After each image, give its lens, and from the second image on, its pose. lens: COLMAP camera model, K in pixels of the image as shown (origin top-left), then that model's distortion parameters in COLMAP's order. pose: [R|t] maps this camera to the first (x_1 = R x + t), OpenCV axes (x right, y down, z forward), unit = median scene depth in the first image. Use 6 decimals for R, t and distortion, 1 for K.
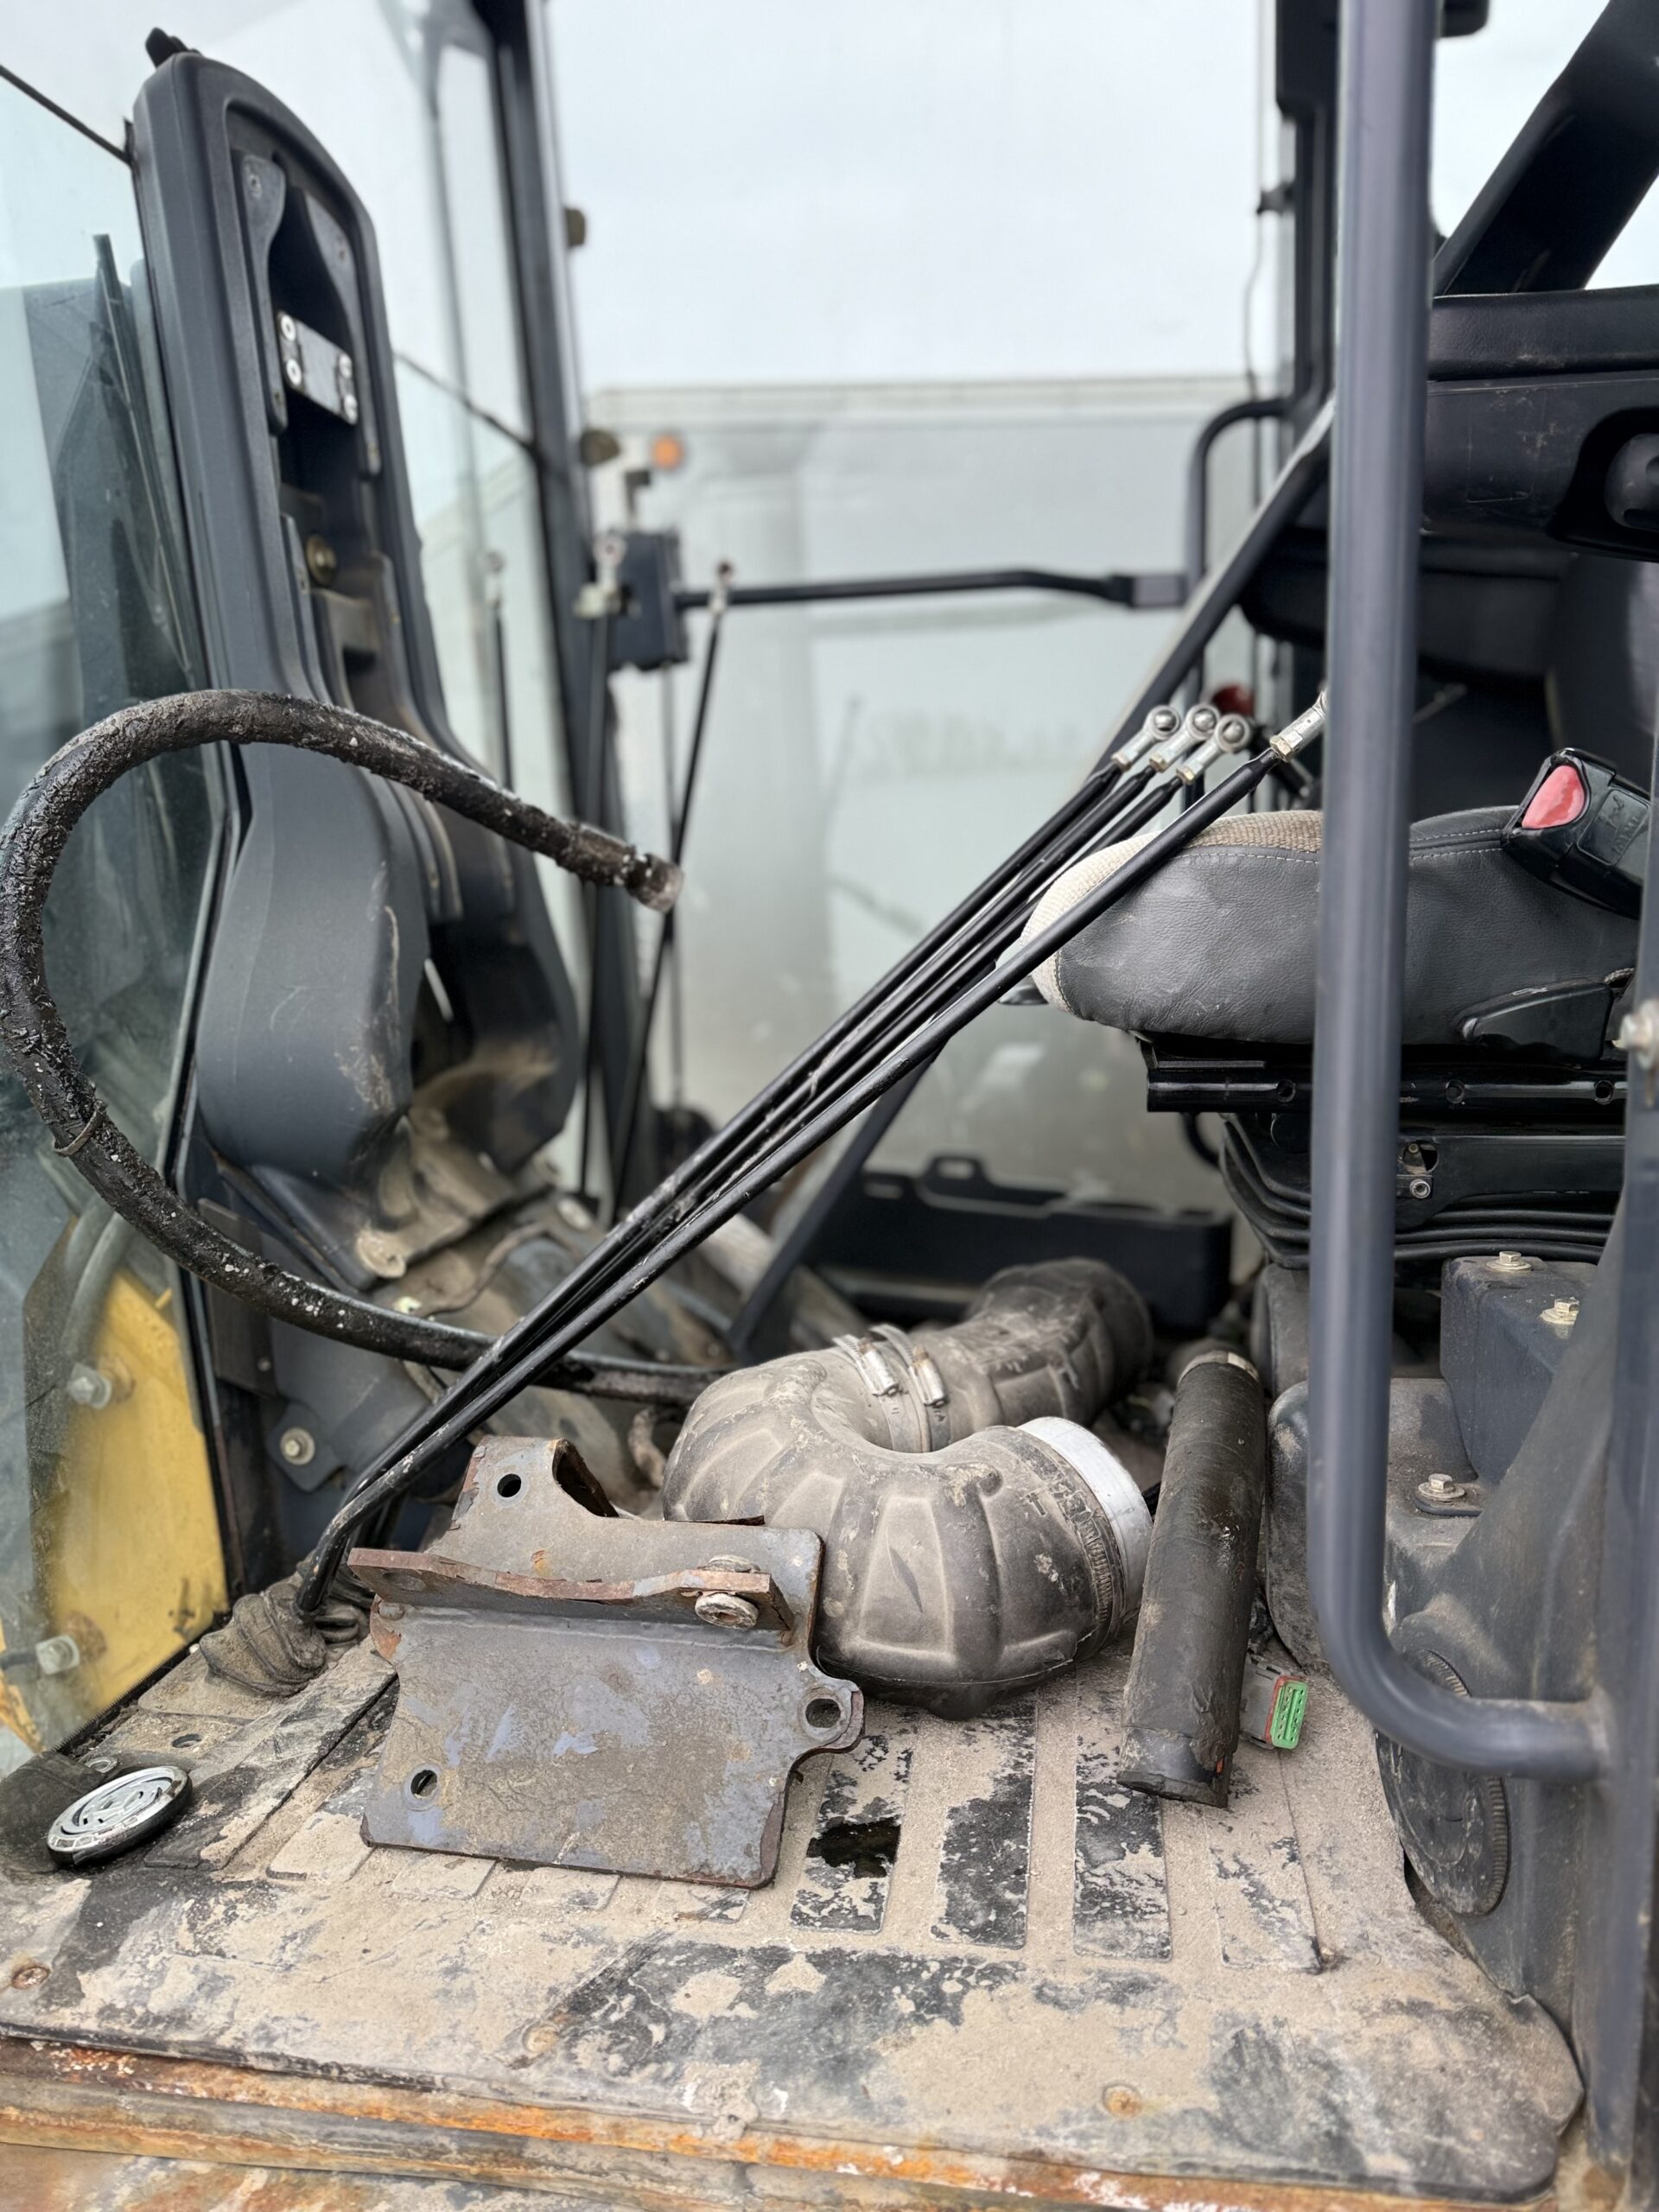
lens RADIAL K [[1589.8, 0, 829.5], [0, 1589.8, 1106.0], [0, 0, 1]] dist [0.106388, -0.123181]
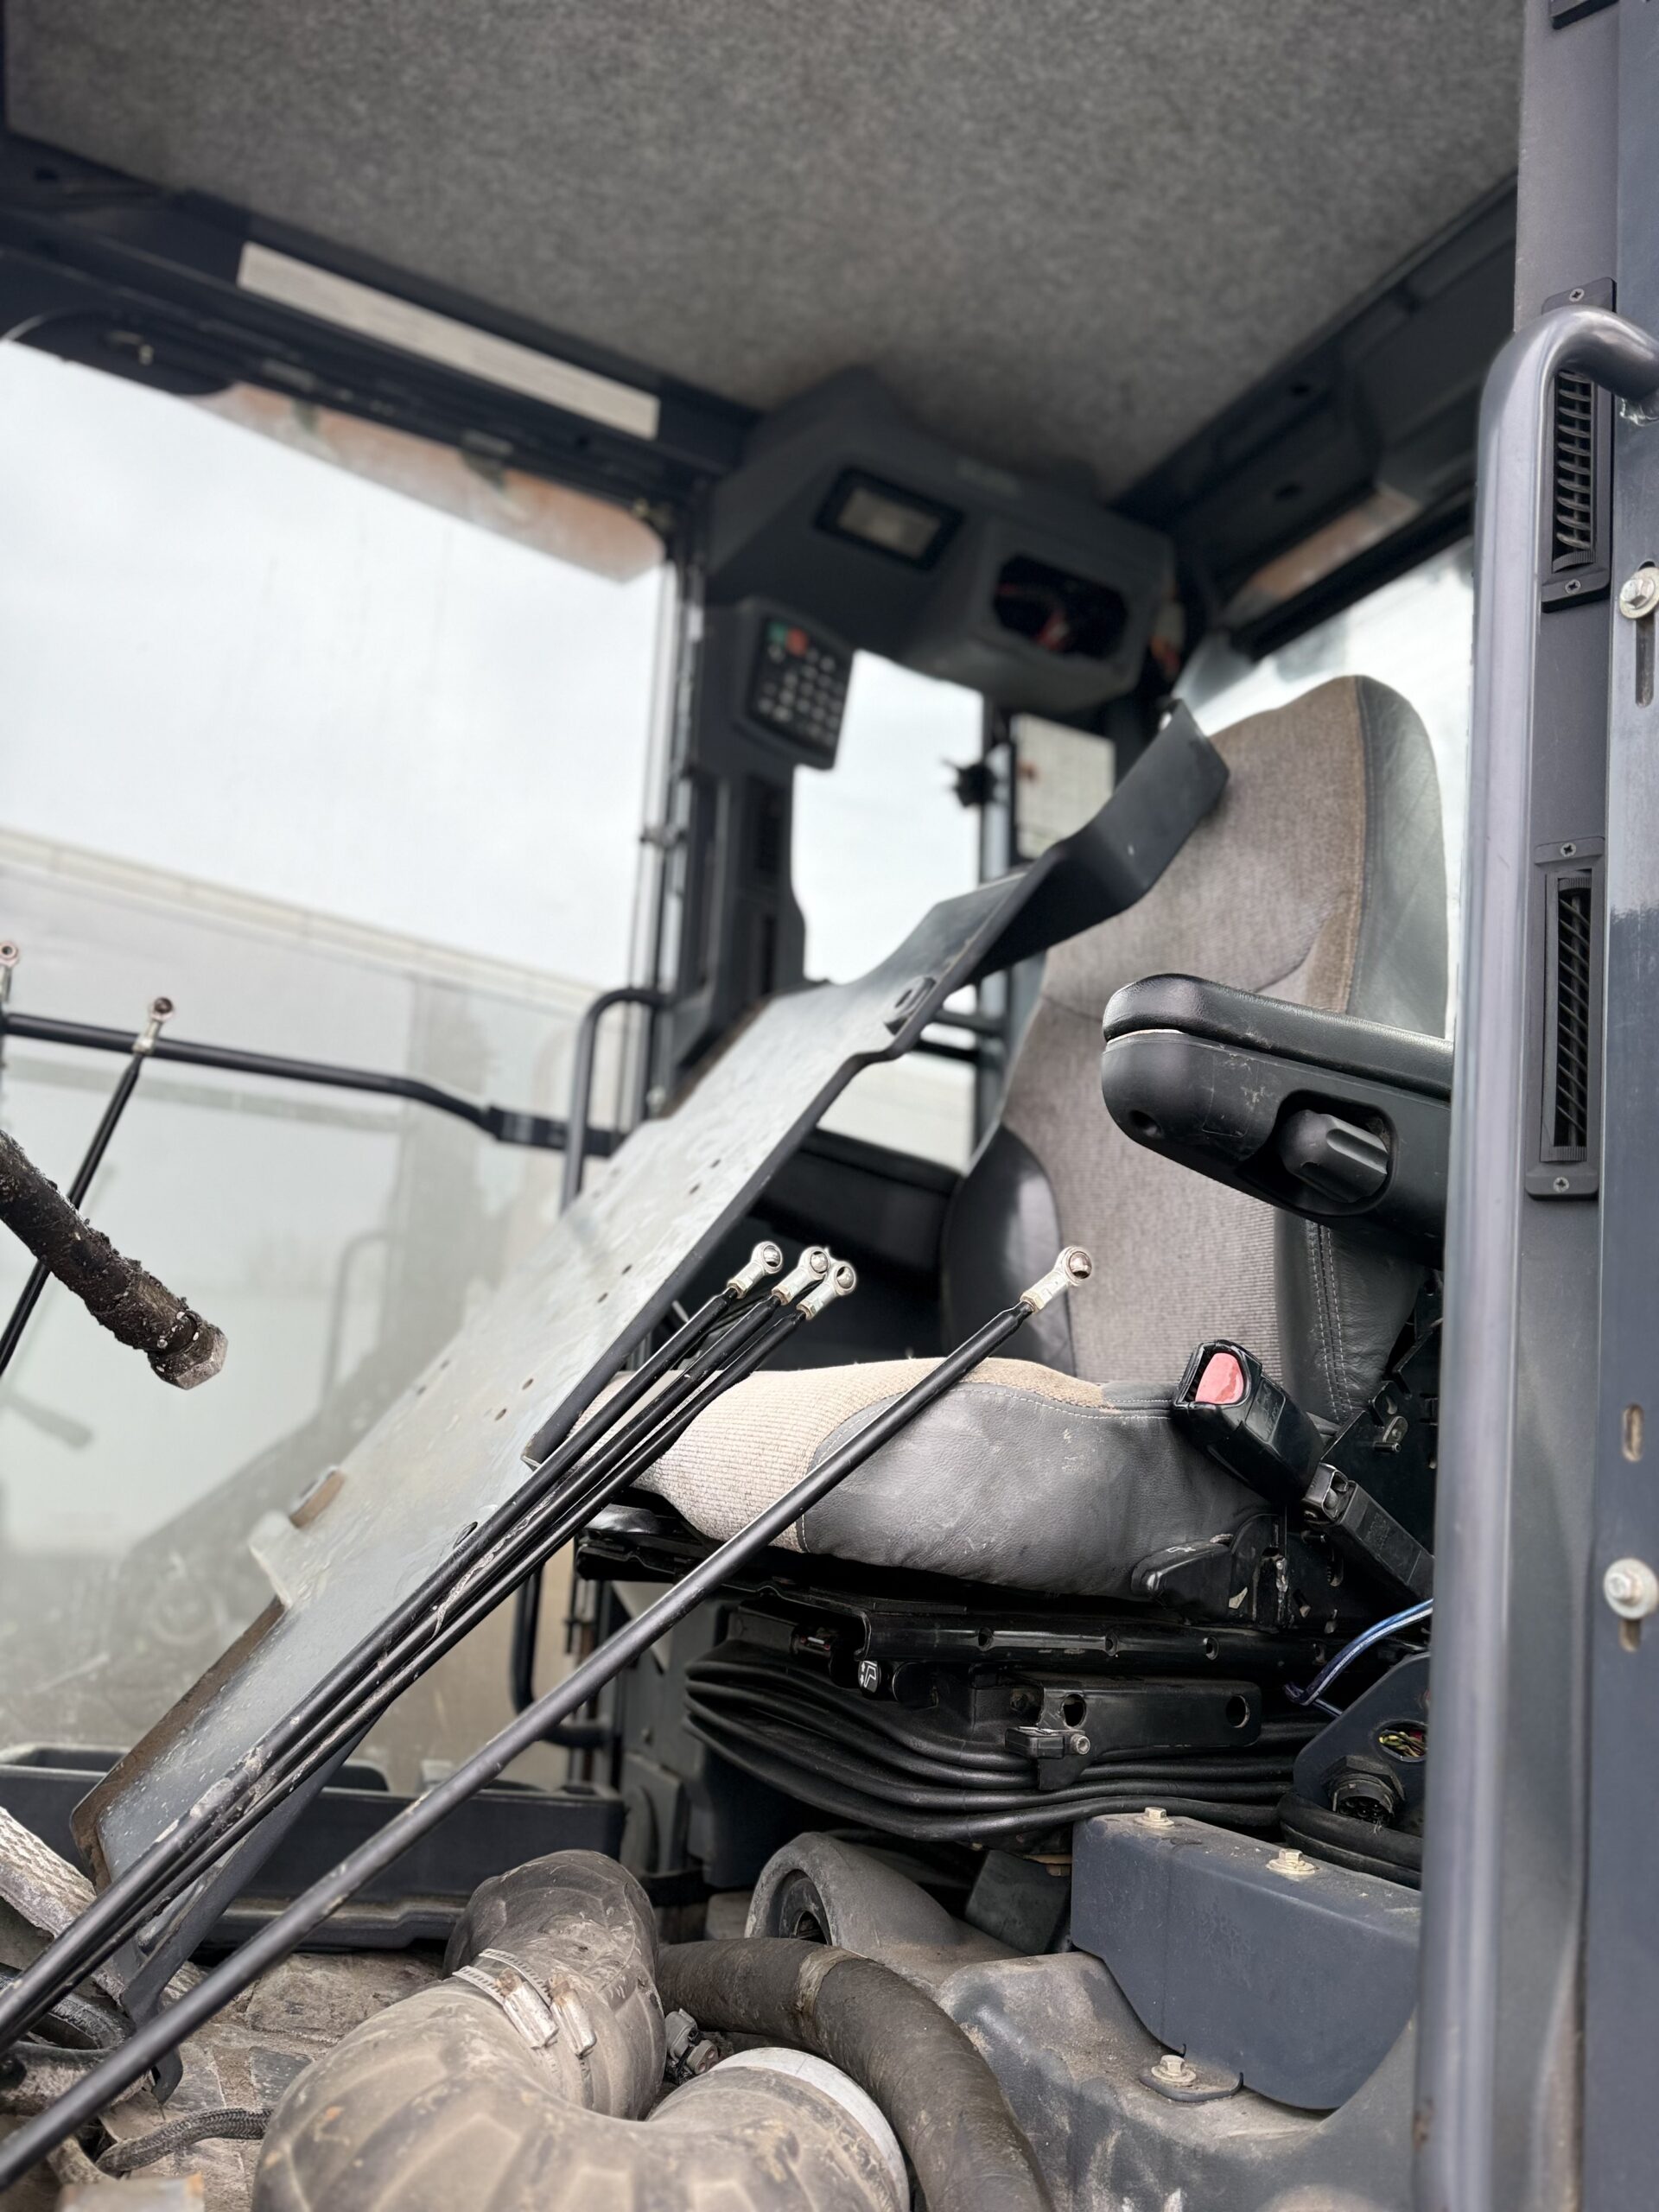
lens RADIAL K [[1589.8, 0, 829.5], [0, 1589.8, 1106.0], [0, 0, 1]] dist [0.106388, -0.123181]
pose [[0.785578, 0.215259, 0.580113, -0.446539], [-0.007260, 0.940679, -0.339221, 0.019546], [-0.618720, 0.262273, 0.740539, 0.227289]]
